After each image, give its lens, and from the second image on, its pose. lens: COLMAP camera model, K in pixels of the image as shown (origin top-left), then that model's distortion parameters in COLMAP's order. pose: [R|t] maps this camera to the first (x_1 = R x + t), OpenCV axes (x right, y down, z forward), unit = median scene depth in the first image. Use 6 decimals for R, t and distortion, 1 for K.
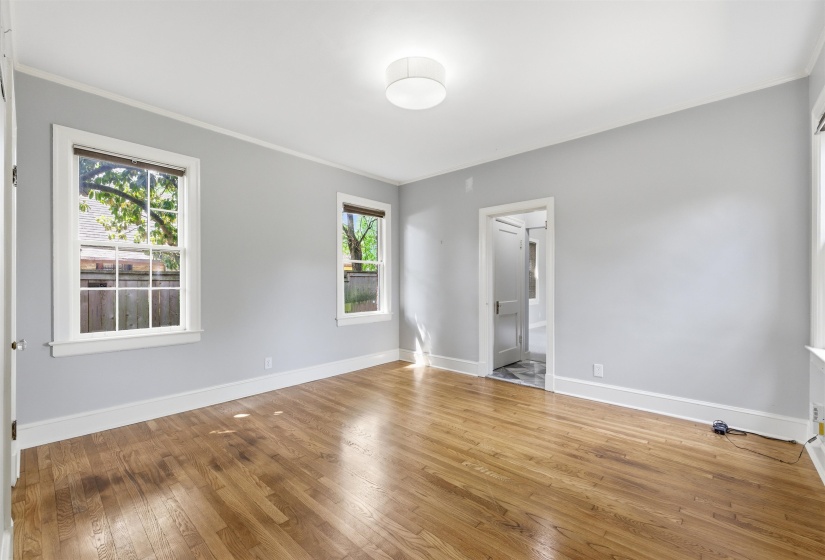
lens RADIAL K [[343.7, 0, 411.6], [0, 343.7, 282.9], [0, 0, 1]] dist [0.000743, -0.000147]
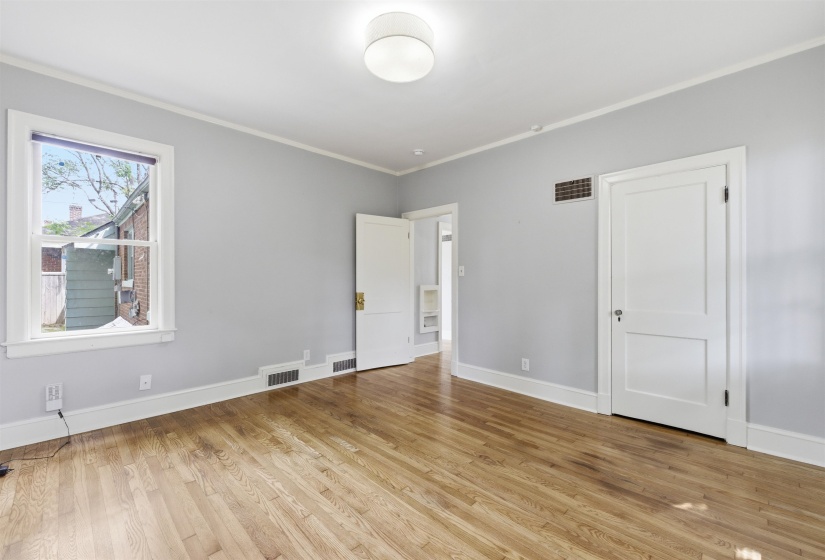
lens RADIAL K [[343.7, 0, 411.6], [0, 343.7, 282.9], [0, 0, 1]] dist [0.000743, -0.000147]
pose [[-0.998579, -0.000663, 0.053282, -0.068769], [-0.000595, 0.999999, 0.001304, 0.008851], [-0.053283, 0.001270, -0.998579, 1.990238]]
